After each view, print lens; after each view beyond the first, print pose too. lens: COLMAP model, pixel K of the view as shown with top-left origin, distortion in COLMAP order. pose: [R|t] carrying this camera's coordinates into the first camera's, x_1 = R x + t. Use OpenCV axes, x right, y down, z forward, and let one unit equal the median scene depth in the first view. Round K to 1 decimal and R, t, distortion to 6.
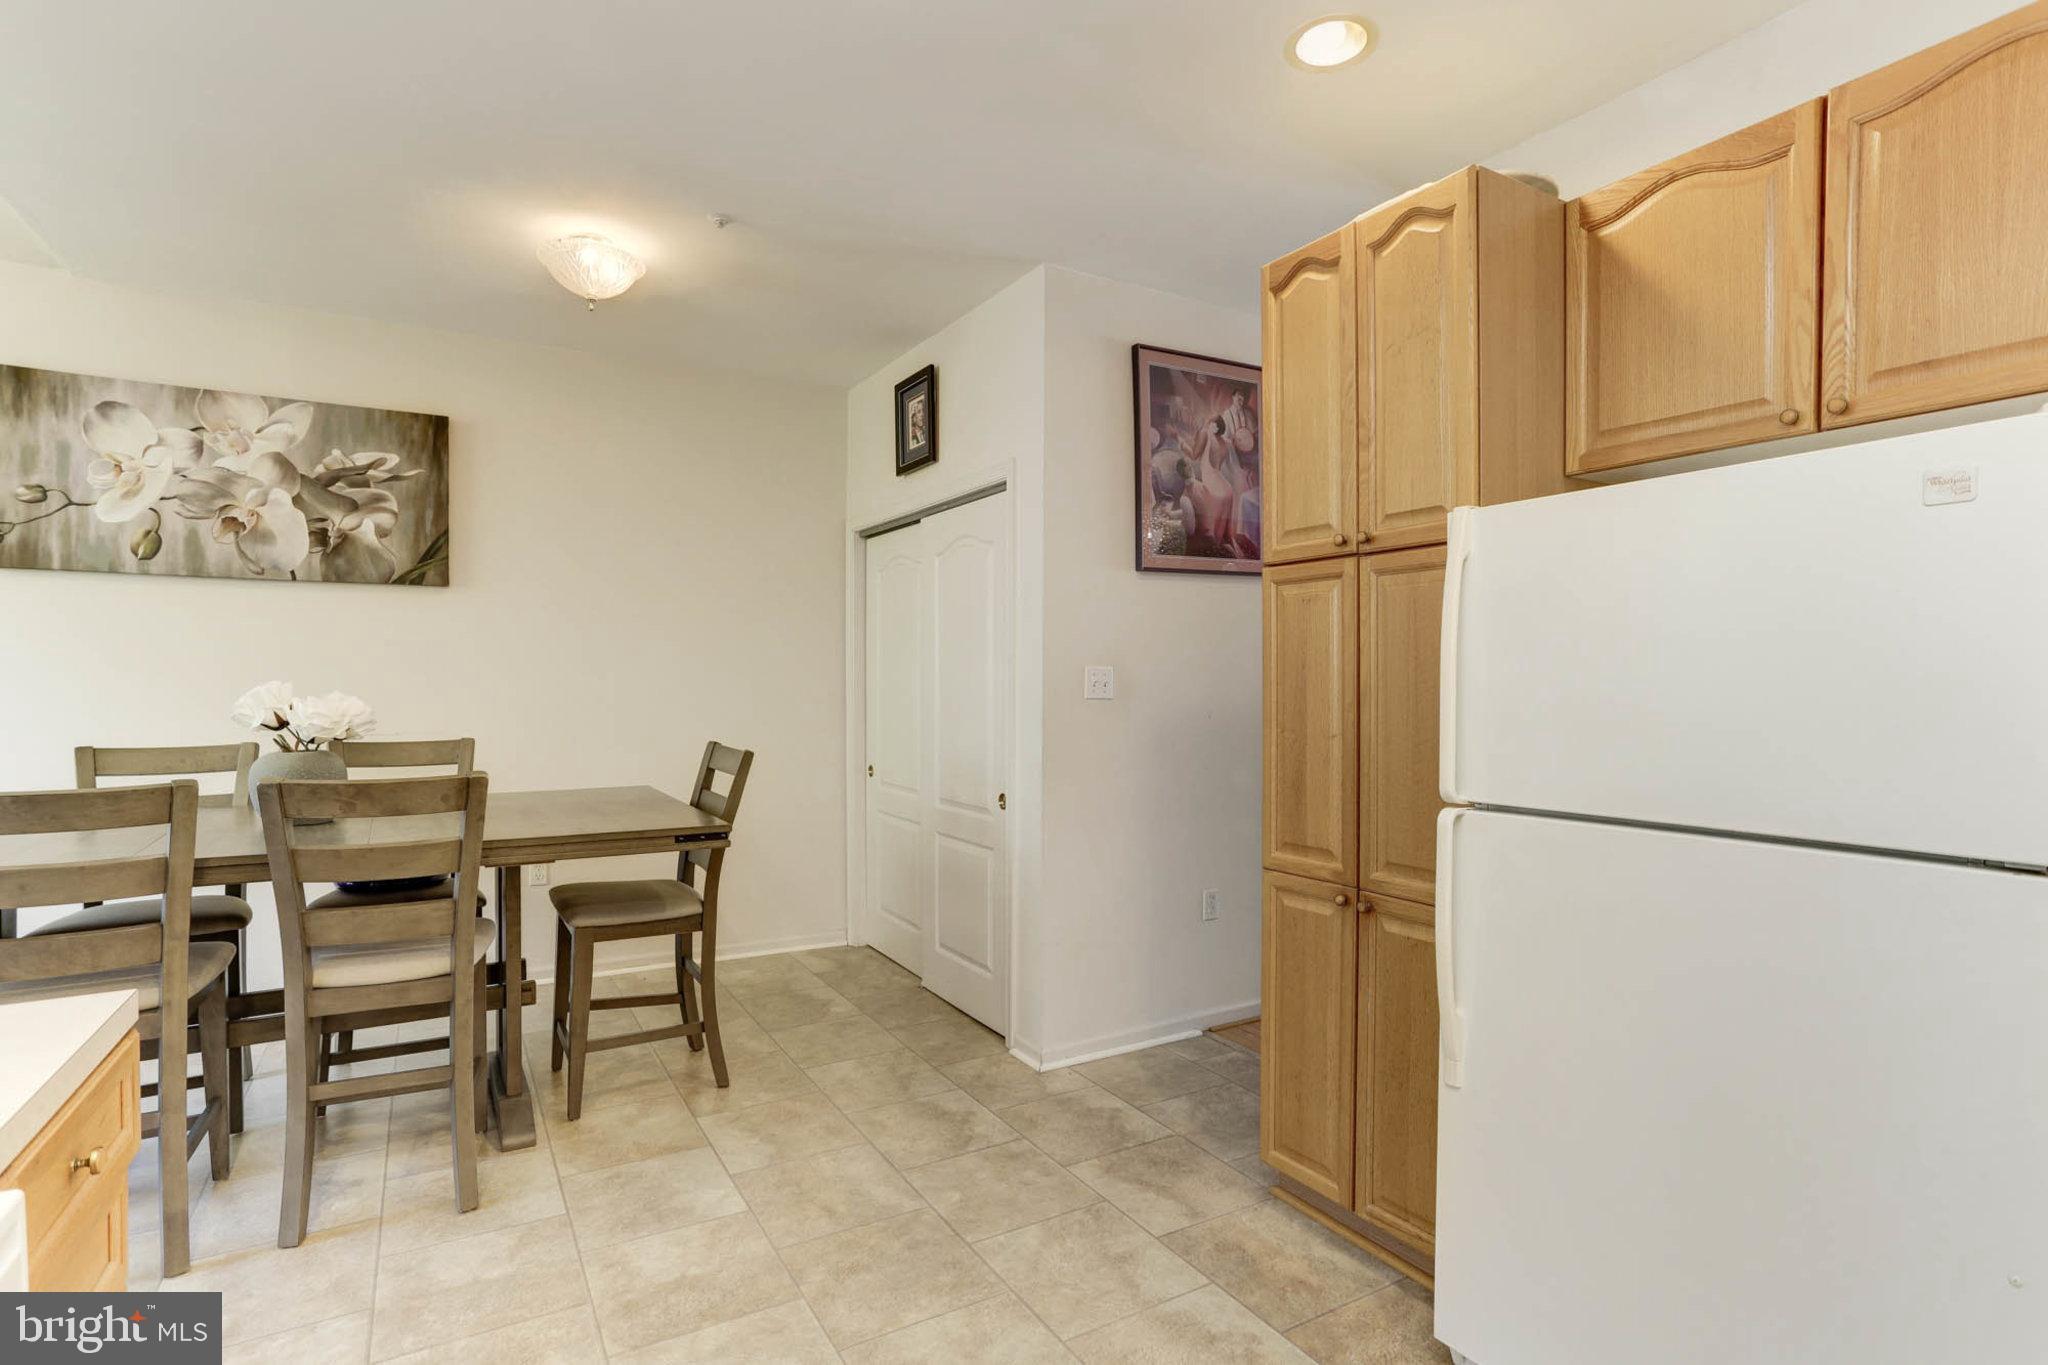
lens RADIAL K [[1003.8, 0, 1009.4], [0, 1003.8, 699.1], [0, 0, 1]] dist [-0.028803, 0.020849]
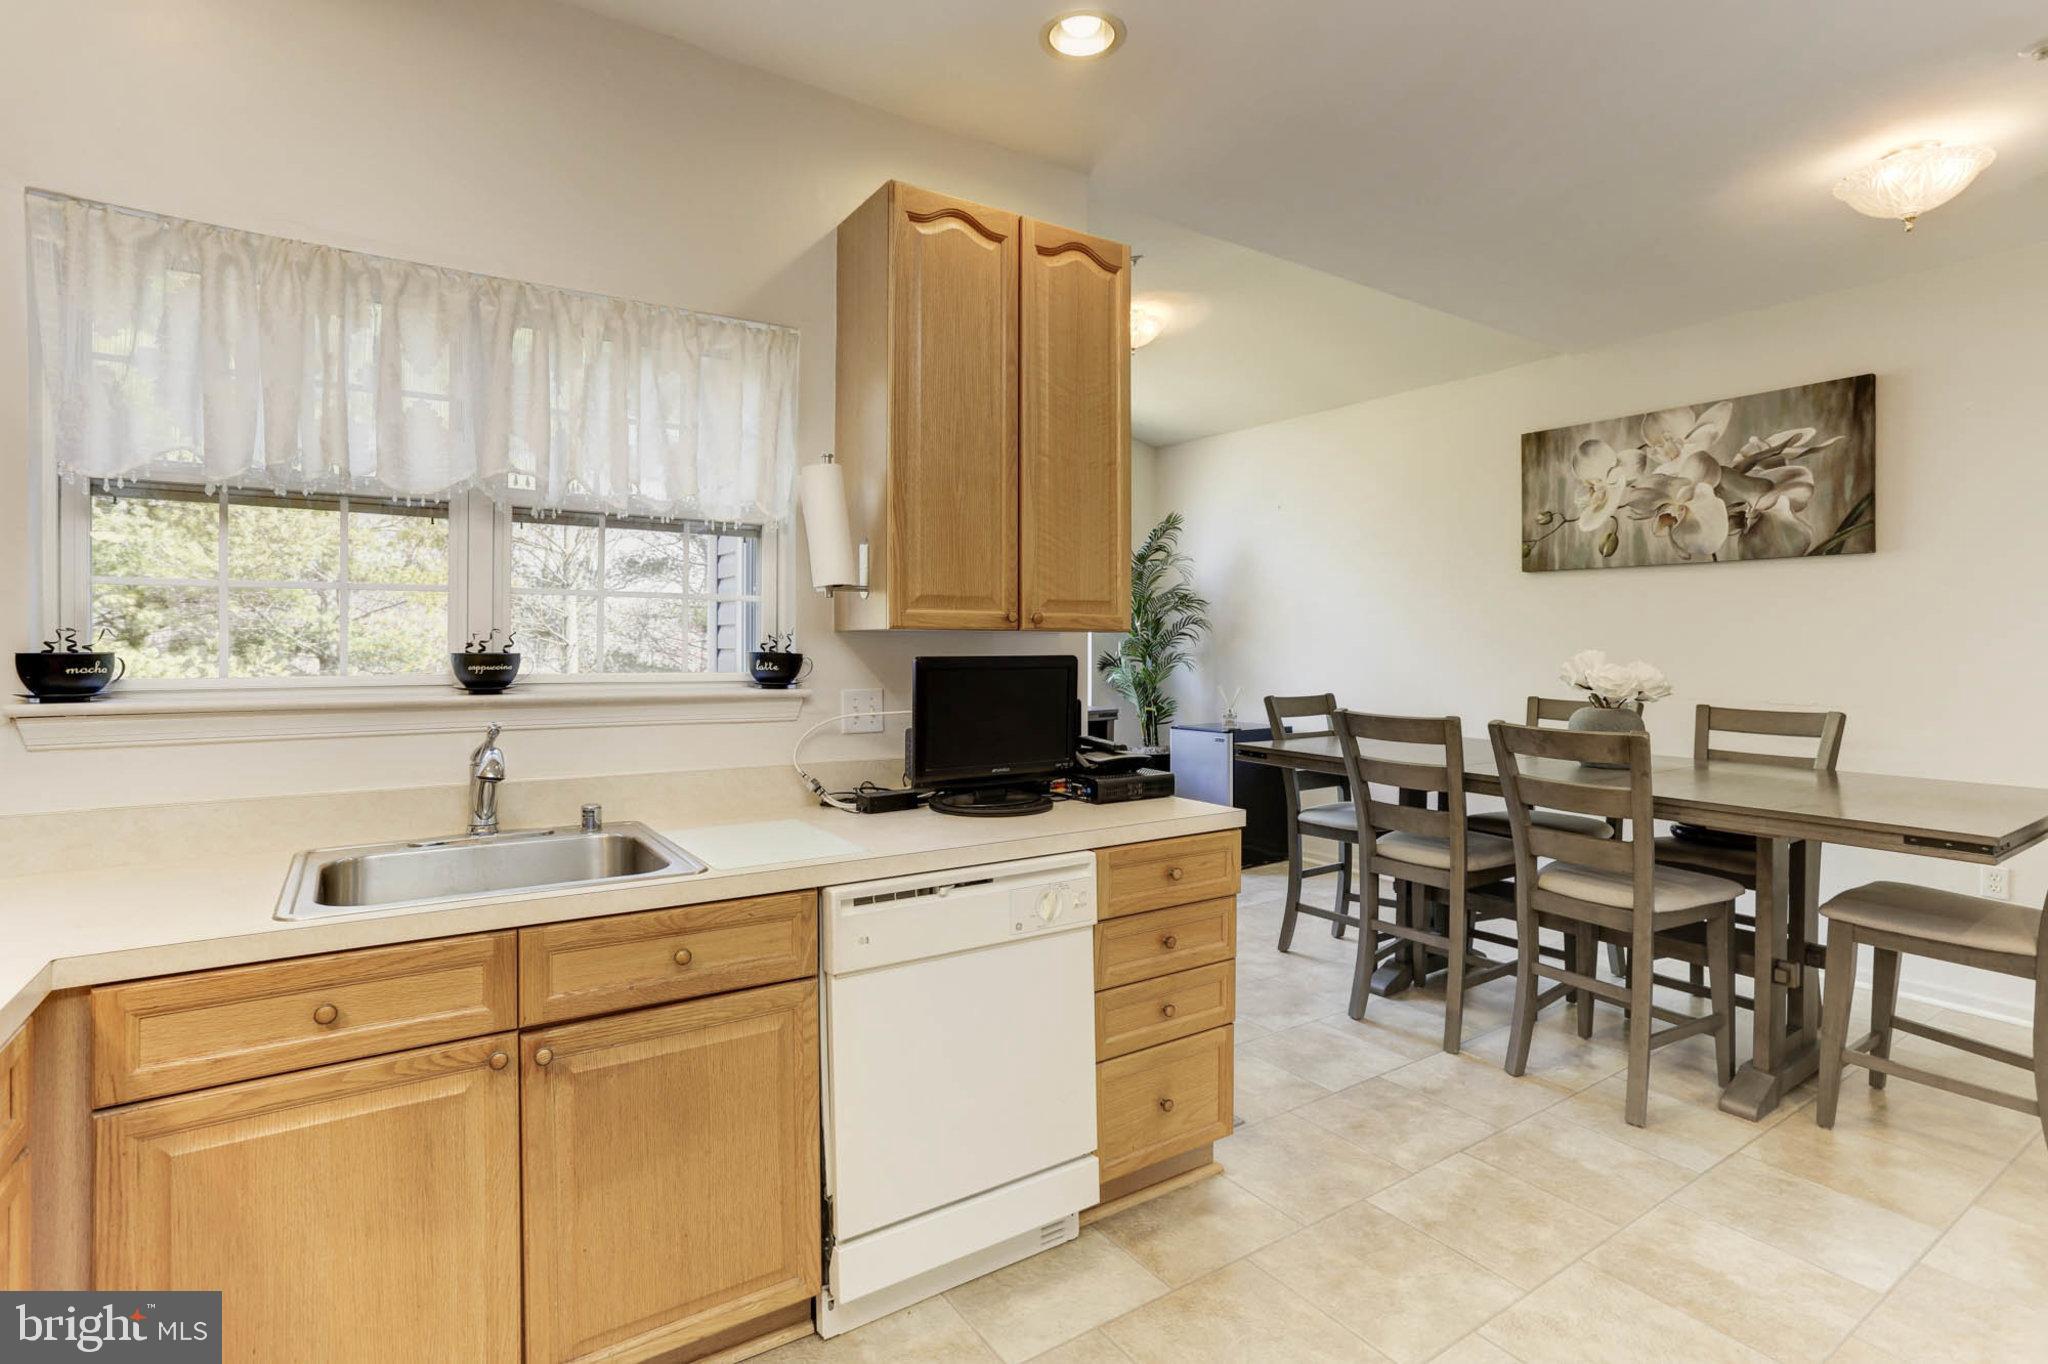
lens RADIAL K [[1003.8, 0, 1003.6], [0, 1003.8, 632.8], [0, 0, 1]] dist [-0.028803, 0.020849]
pose [[0.062220, -0.013383, -0.997973, 0.357243], [-0.027943, 0.999495, -0.015145, -0.000575], [0.997671, 0.028829, 0.061814, 0.139974]]
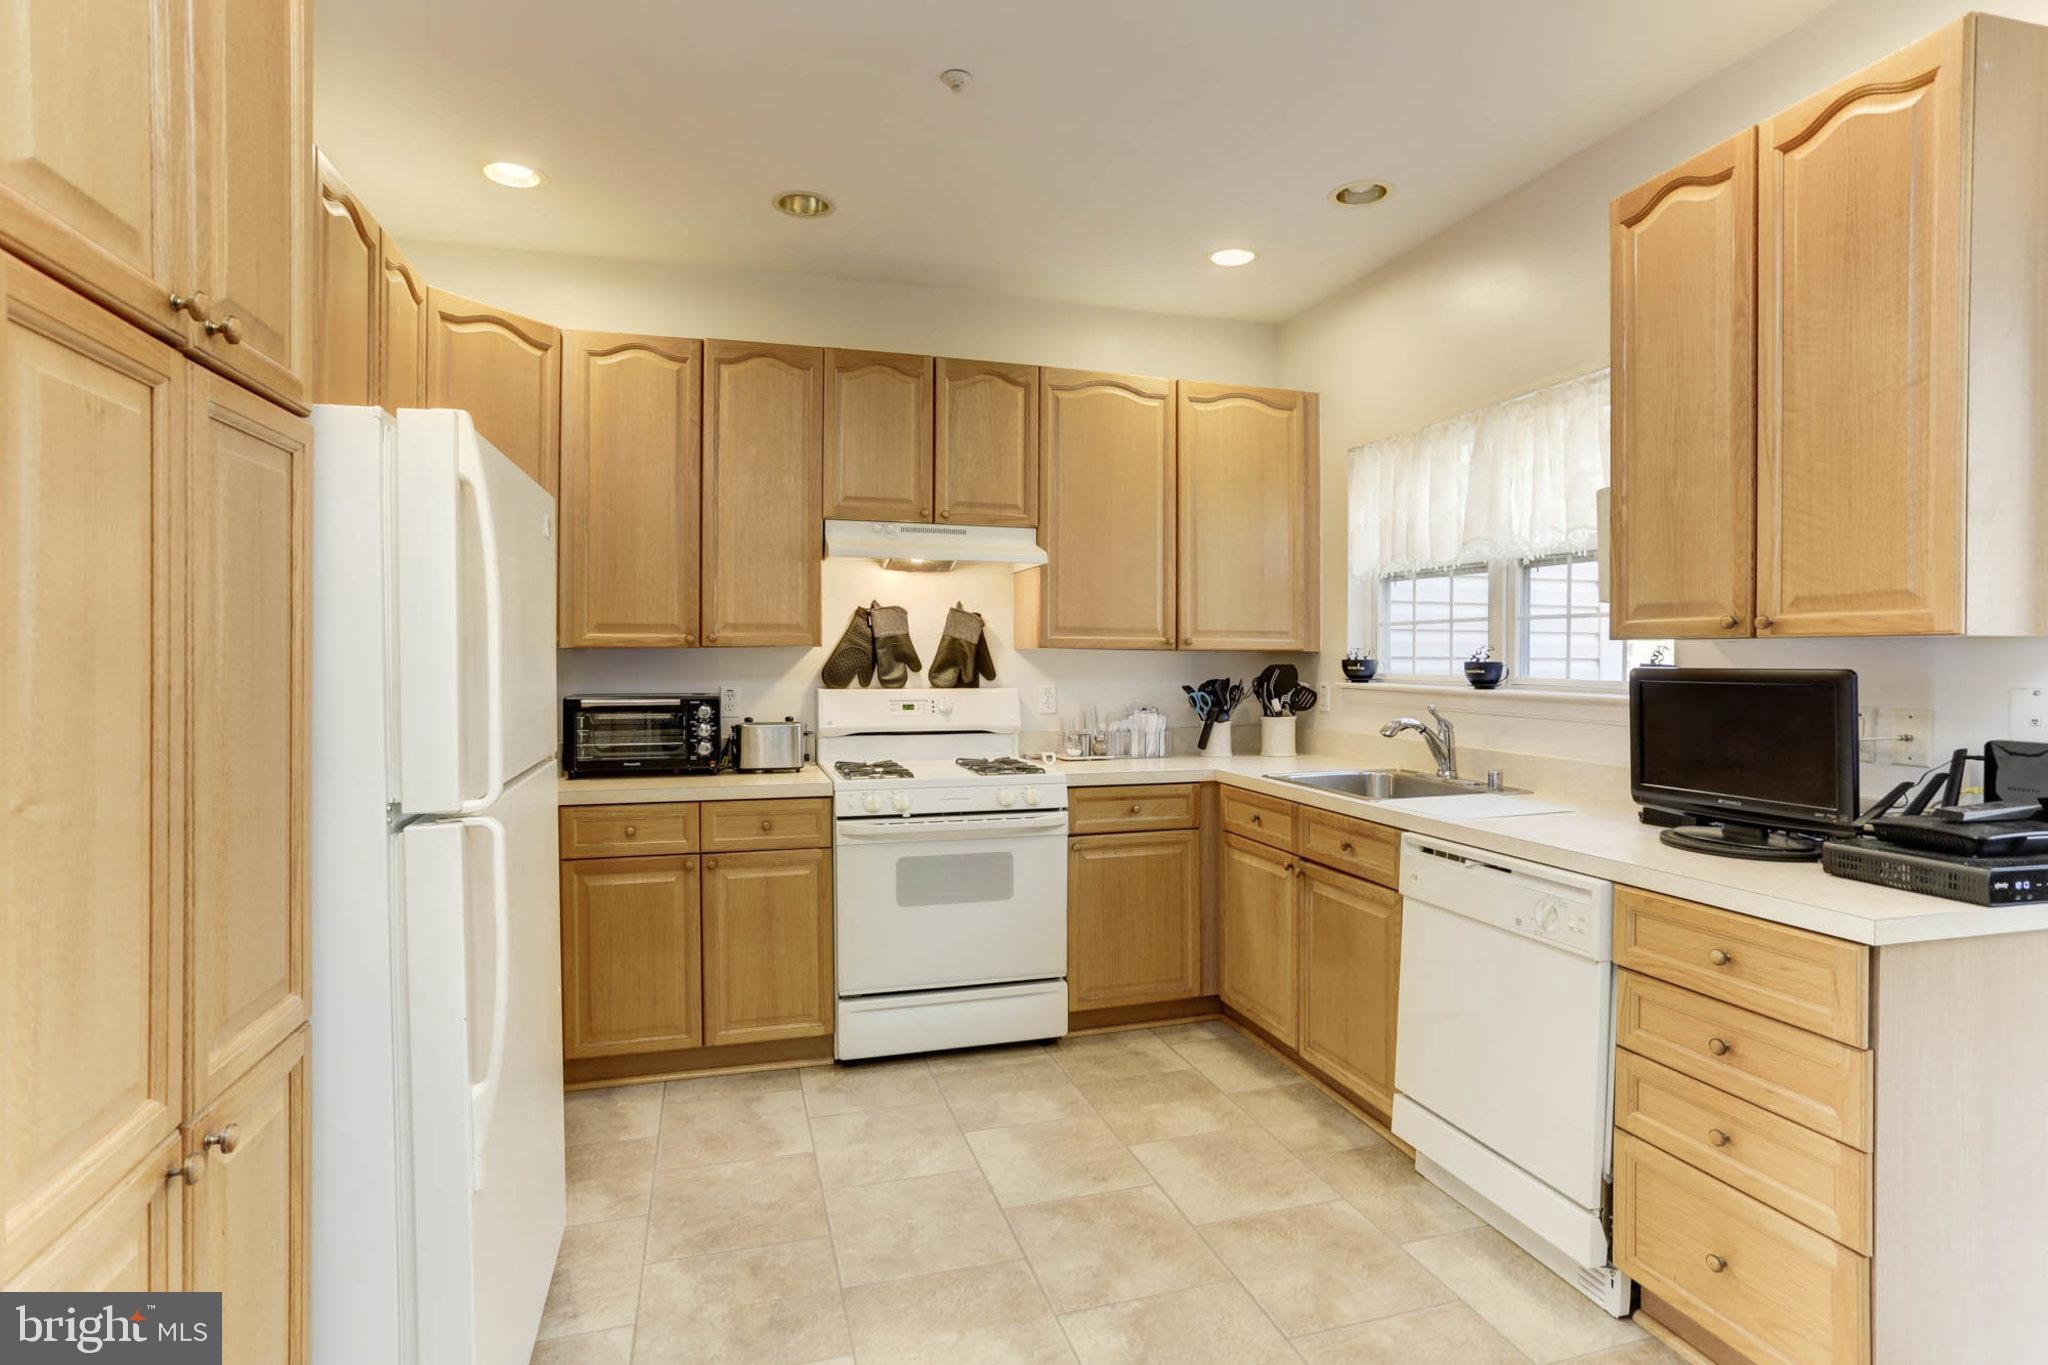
lens RADIAL K [[1003.8, 0, 996.4], [0, 1003.8, 663.2], [0, 0, 1]] dist [-0.028803, 0.020849]
pose [[-0.971643, -0.010960, 0.236198, -0.045520], [-0.003222, 0.999446, 0.033120, -0.015592], [-0.236430, 0.031419, -0.971140, 0.830702]]
